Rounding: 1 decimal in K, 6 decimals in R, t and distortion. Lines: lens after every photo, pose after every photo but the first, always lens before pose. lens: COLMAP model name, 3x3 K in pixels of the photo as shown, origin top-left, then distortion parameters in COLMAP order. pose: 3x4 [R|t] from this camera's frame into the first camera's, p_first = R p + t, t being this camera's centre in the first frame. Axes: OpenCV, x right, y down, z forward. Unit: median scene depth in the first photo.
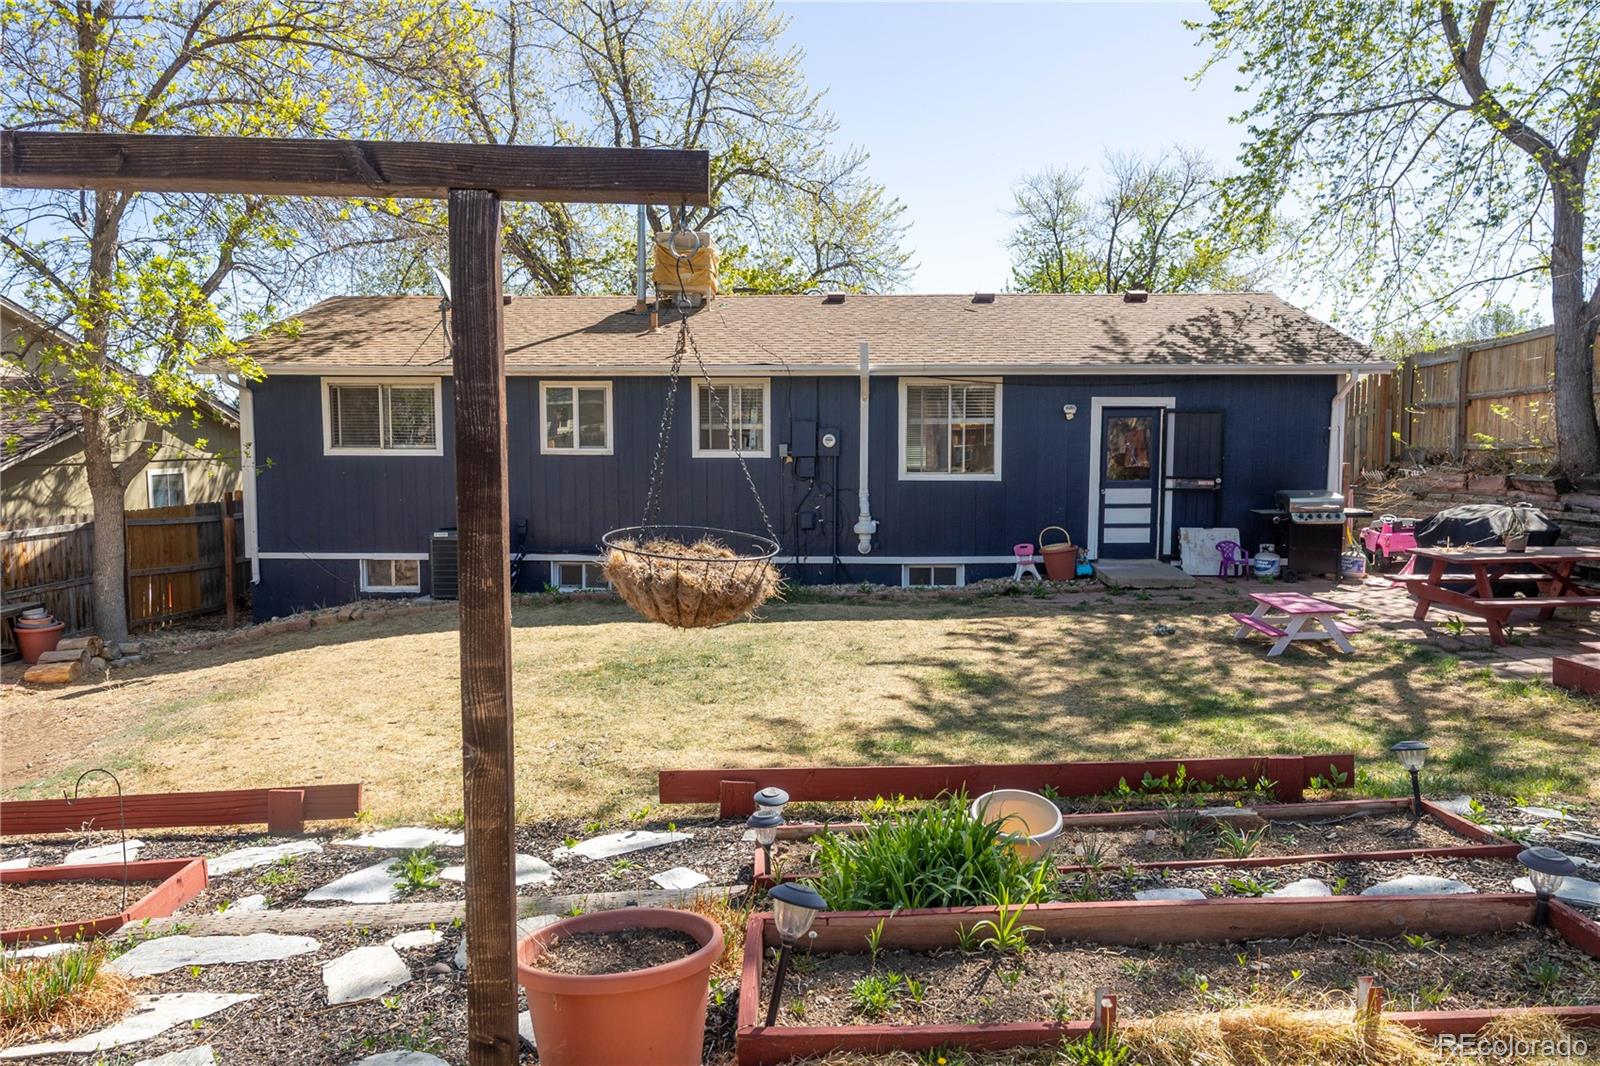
lens RADIAL K [[1081.9, 0, 795.8], [0, 1081.9, 529.3], [0, 0, 1]] dist [0.003463, 0.003651]
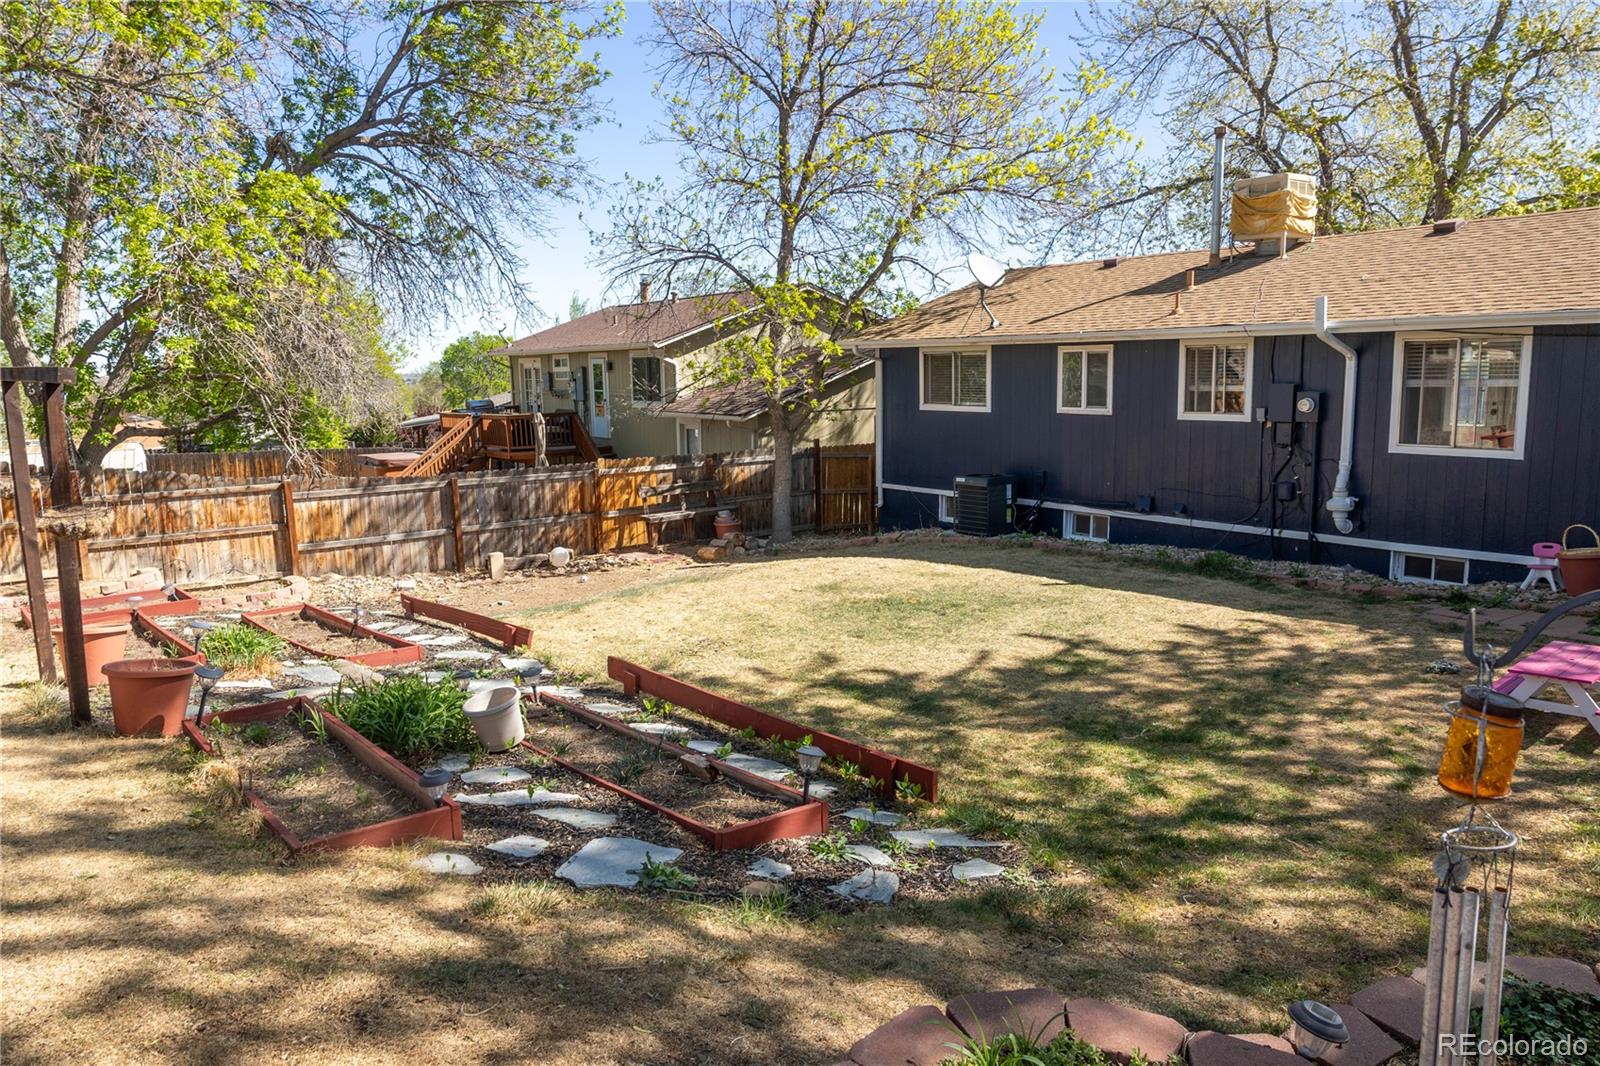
lens RADIAL K [[1081.9, 0, 795.8], [0, 1081.9, 529.3], [0, 0, 1]] dist [0.003463, 0.003651]
pose [[0.627194, 0.103061, -0.772014, 0.466468], [-0.055411, 0.994599, 0.087759, -0.033694], [0.776890, -0.012263, 0.629517, 0.095814]]
